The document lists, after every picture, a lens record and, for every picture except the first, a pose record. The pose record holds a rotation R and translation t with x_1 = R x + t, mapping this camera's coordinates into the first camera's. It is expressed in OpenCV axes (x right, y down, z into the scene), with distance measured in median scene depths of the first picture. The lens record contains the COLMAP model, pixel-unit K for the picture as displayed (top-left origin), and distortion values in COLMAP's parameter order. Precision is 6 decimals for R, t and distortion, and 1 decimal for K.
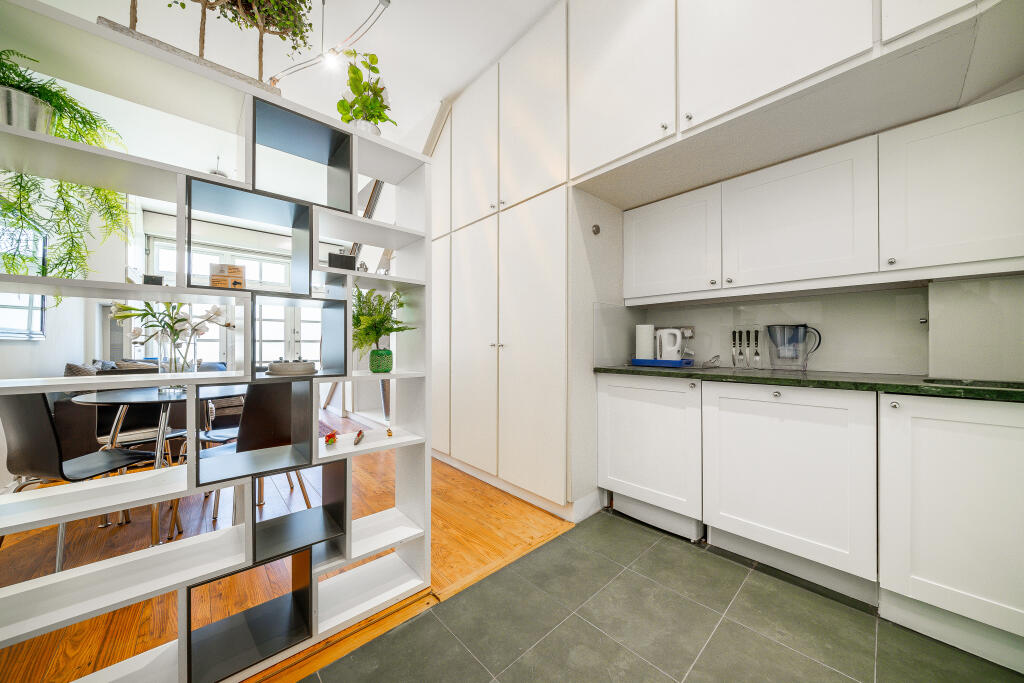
lens RADIAL K [[352.7, 0, 506.8], [0, 352.7, 346.0], [0, 0, 1]] dist [-0.000685, -0.000013]
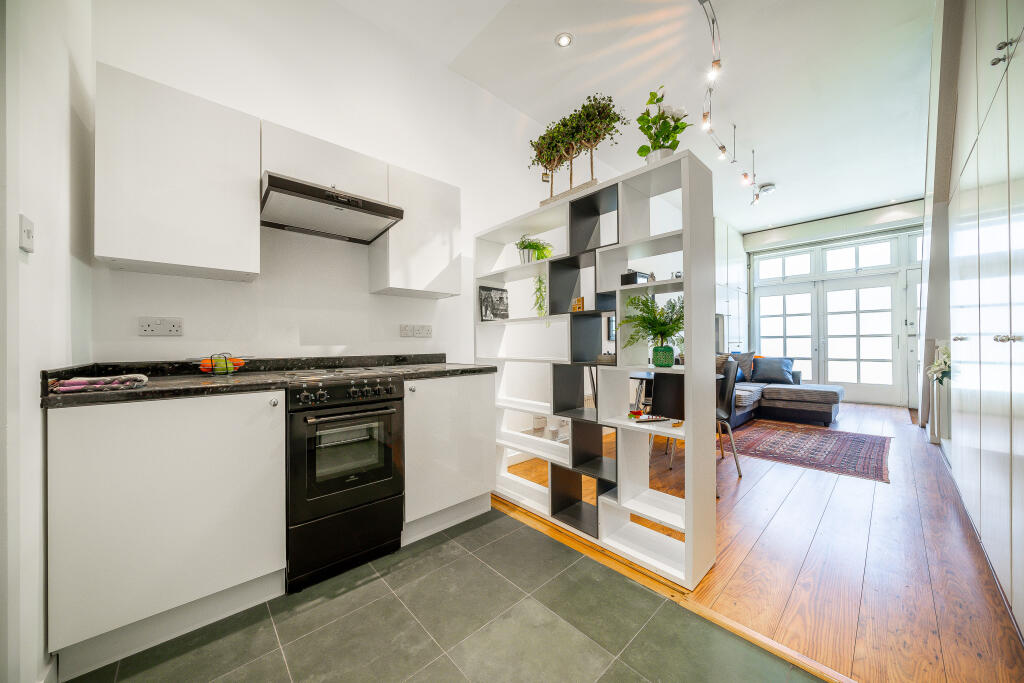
lens RADIAL K [[352.7, 0, 506.9], [0, 352.7, 342.5], [0, 0, 1]] dist [-0.000685, -0.000013]
pose [[0.004613, -0.004826, -0.999978, 0.803494], [0.007208, 0.999963, -0.004792, 0.000633], [0.999963, -0.007185, 0.004648, 0.528938]]
